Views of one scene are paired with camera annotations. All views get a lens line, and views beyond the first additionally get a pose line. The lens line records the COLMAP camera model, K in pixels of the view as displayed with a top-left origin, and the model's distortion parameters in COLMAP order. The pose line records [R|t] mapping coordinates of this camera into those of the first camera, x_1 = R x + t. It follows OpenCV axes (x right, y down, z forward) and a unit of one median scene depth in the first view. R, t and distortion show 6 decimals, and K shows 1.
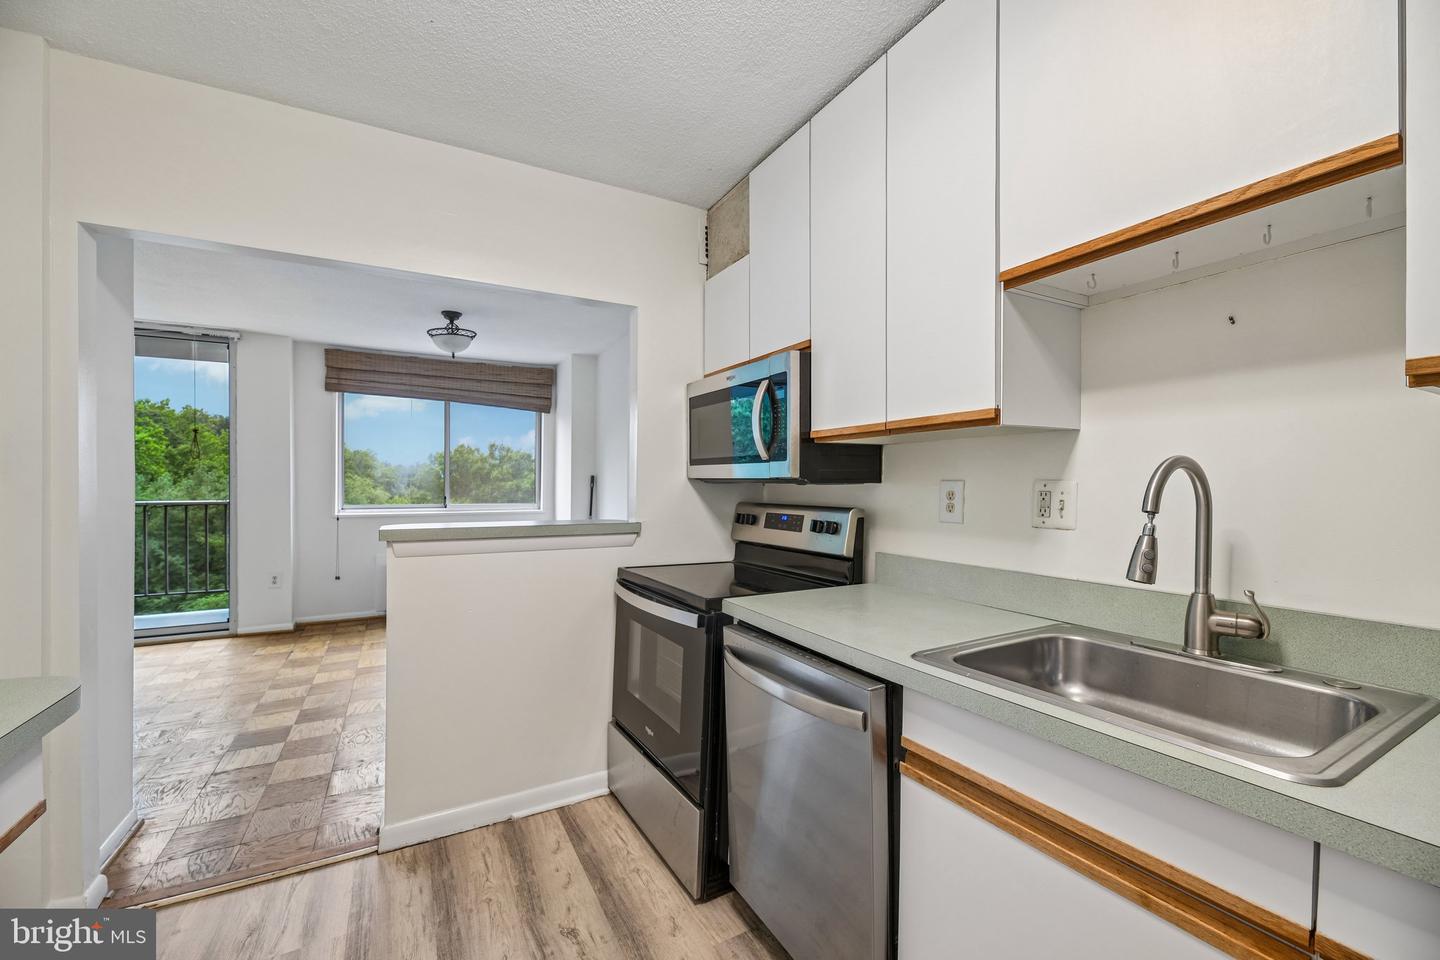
lens RADIAL K [[584.5, 0, 719.8], [0, 584.5, 487.7], [0, 0, 1]] dist [-0.000120, -0.002834]
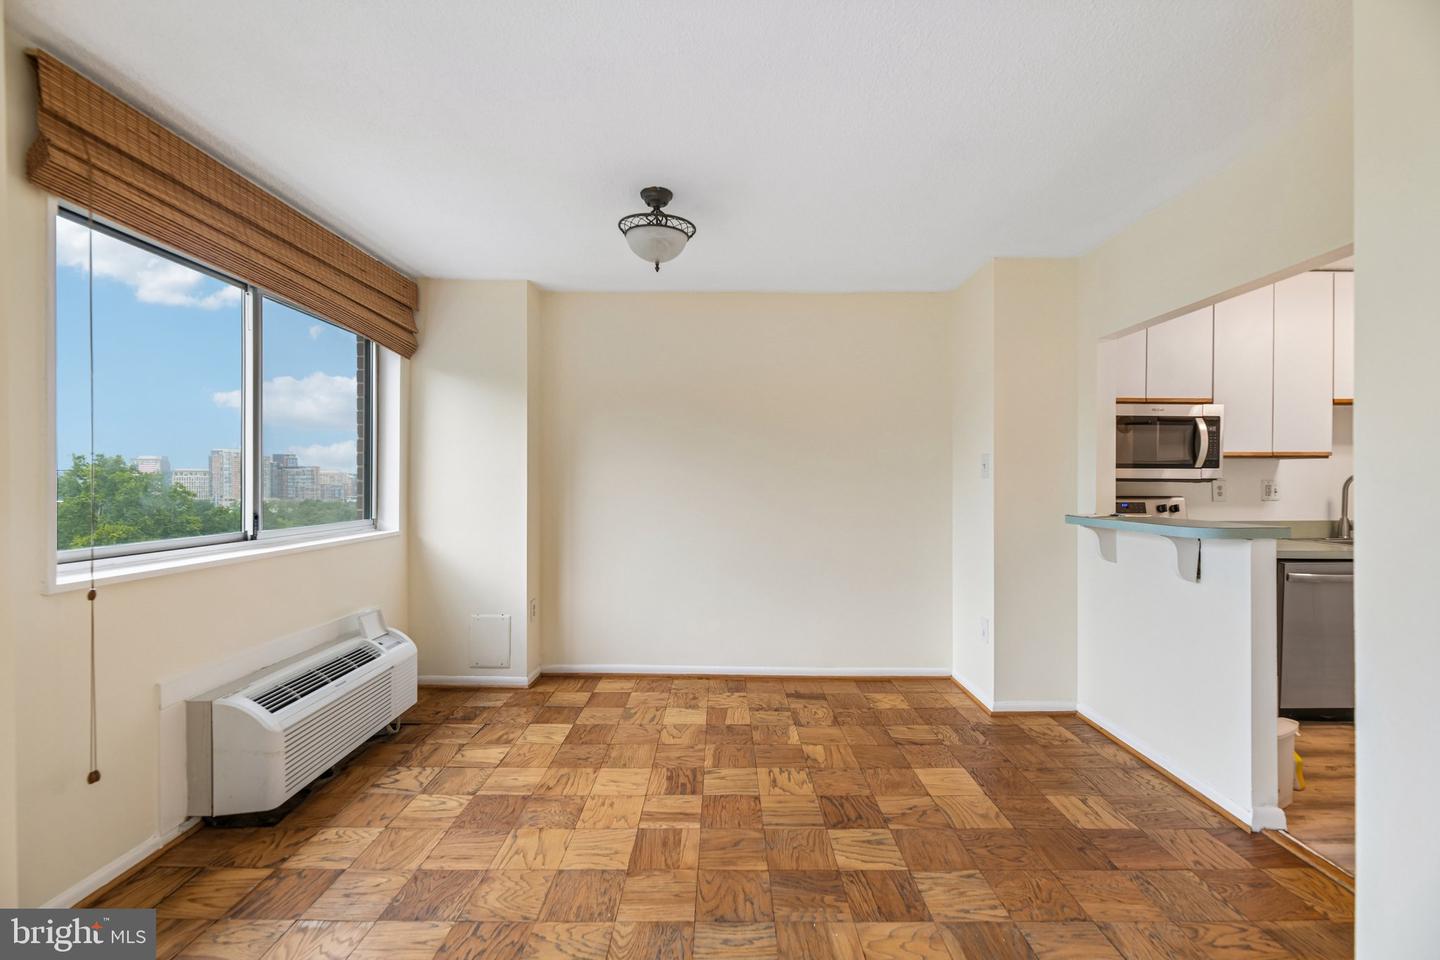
lens RADIAL K [[594.3, 0, 726.0], [0, 594.3, 482.5], [0, 0, 1]] dist [0.002127, -0.004814]
pose [[0.476647, -0.005945, 0.879075, -1.432671], [0.006967, 0.999971, 0.002984, -0.014839], [-0.879067, 0.004702, 0.476675, 0.987824]]
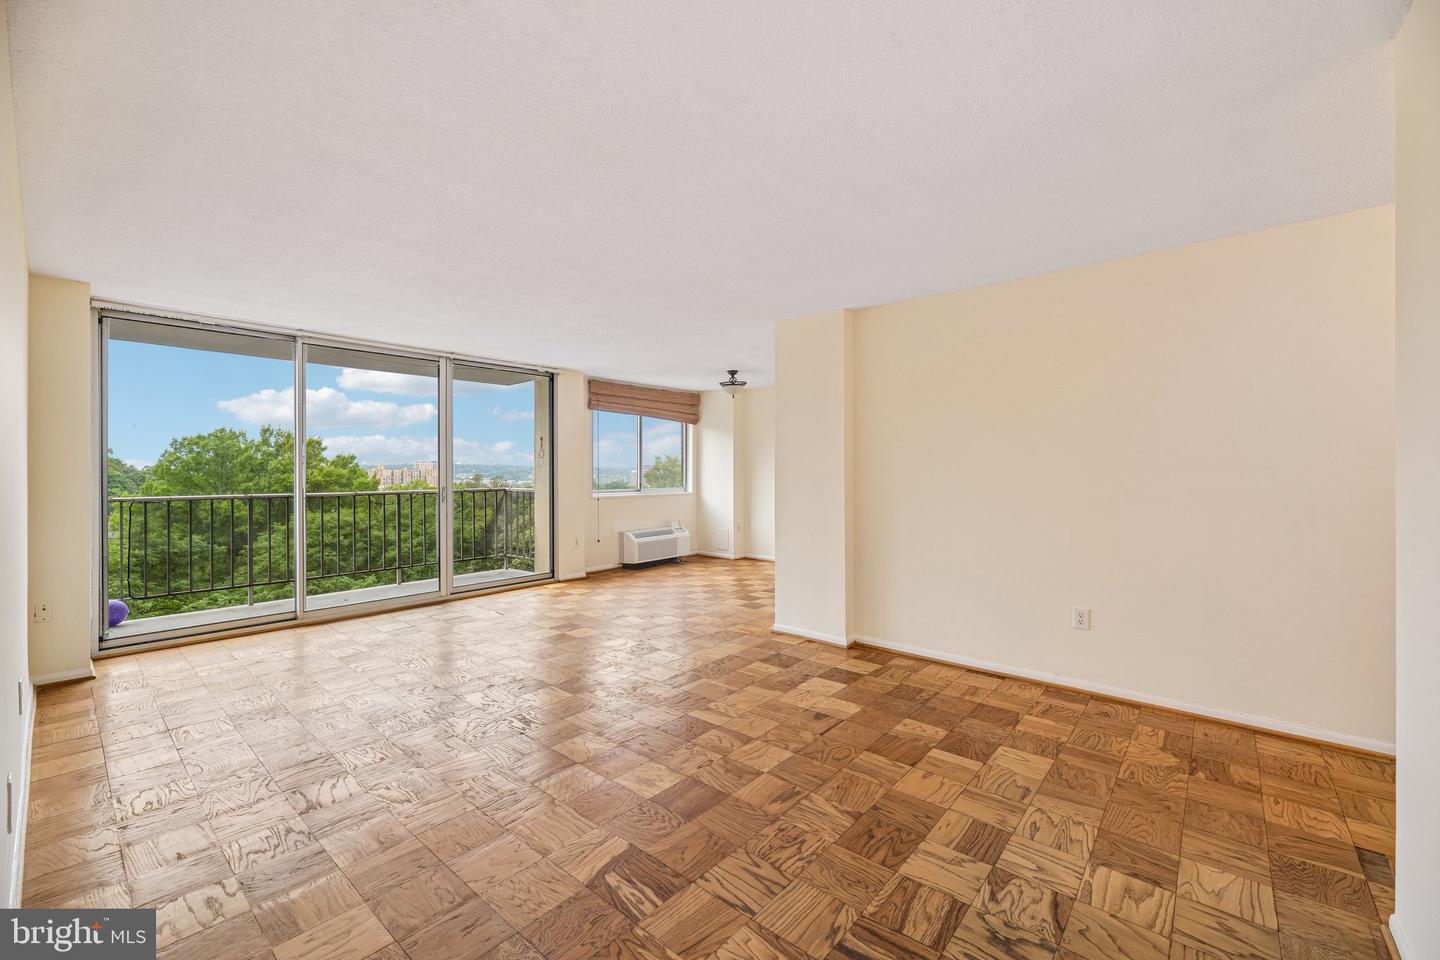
lens RADIAL K [[585.1, 0, 721.5], [0, 585.1, 474.6], [0, 0, 1]] dist [0.002486, 0.000102]
pose [[0.937766, -0.008650, 0.347161, -1.603629], [0.009768, 0.999951, -0.001469, -0.004433], [-0.347132, 0.004769, 0.937804, -0.816447]]
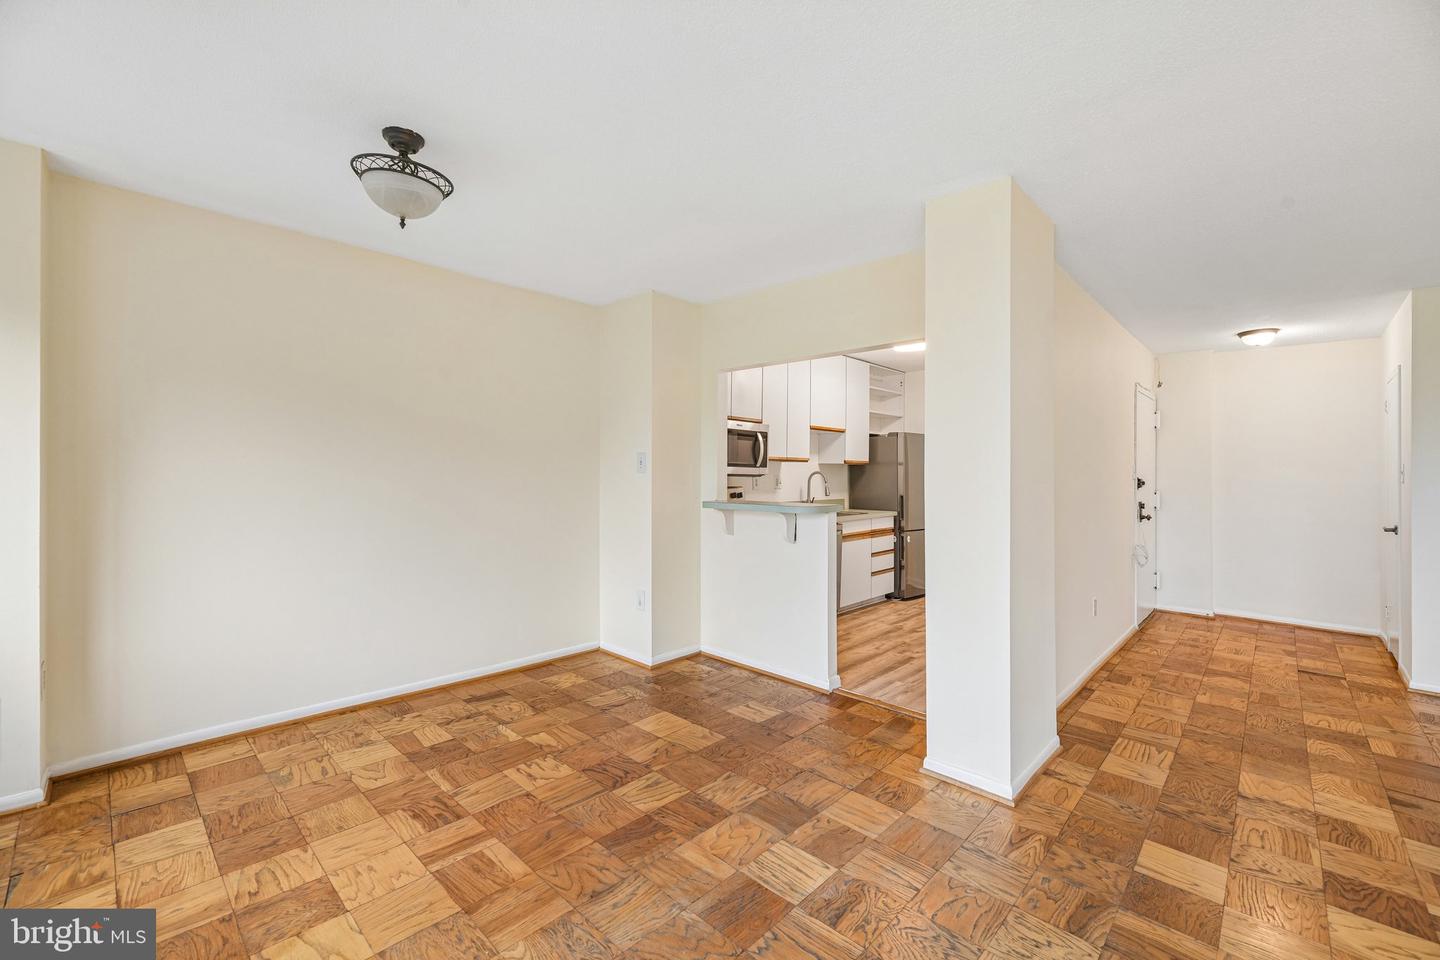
lens RADIAL K [[594.0, 0, 719.6], [0, 594.0, 479.0], [0, 0, 1]] dist [0.000588, -0.000431]
pose [[-0.306731, -0.011529, 0.951727, -1.547352], [-0.002063, 0.999932, 0.011448, -0.018721], [-0.951794, 0.001548, -0.306734, 1.358226]]
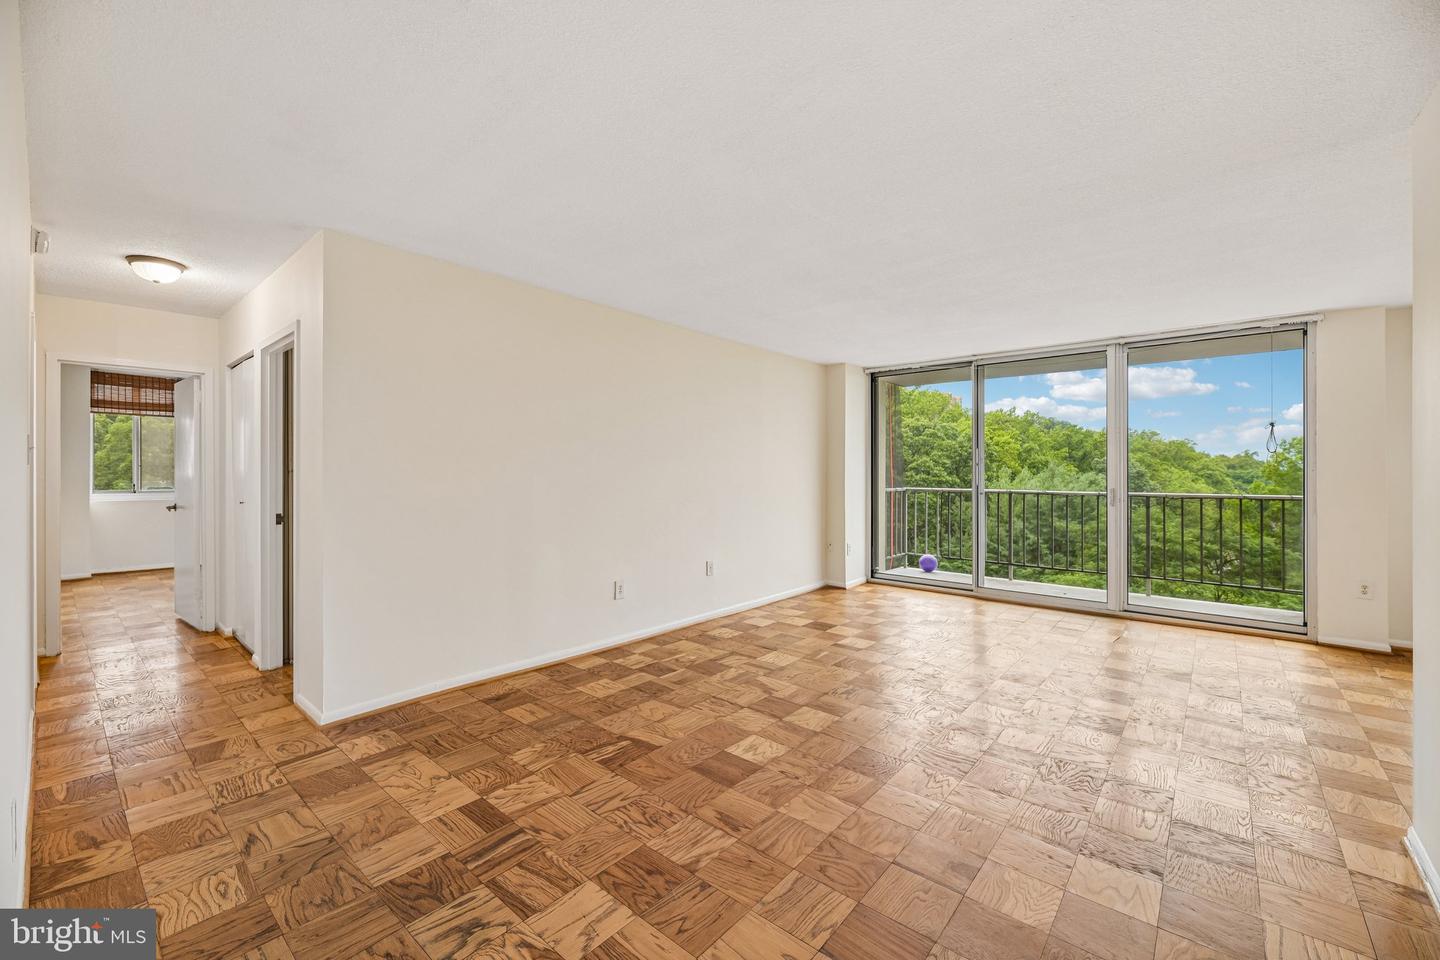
lens RADIAL K [[581.1, 0, 724.9], [0, 581.1, 474.8], [0, 0, 1]] dist [-0.001577, 0.000004]
pose [[0.358066, 0.002456, -0.933693, -0.516360], [-0.010967, 0.999939, -0.001575, -0.001287], [0.933632, 0.010804, 0.358071, -0.346065]]
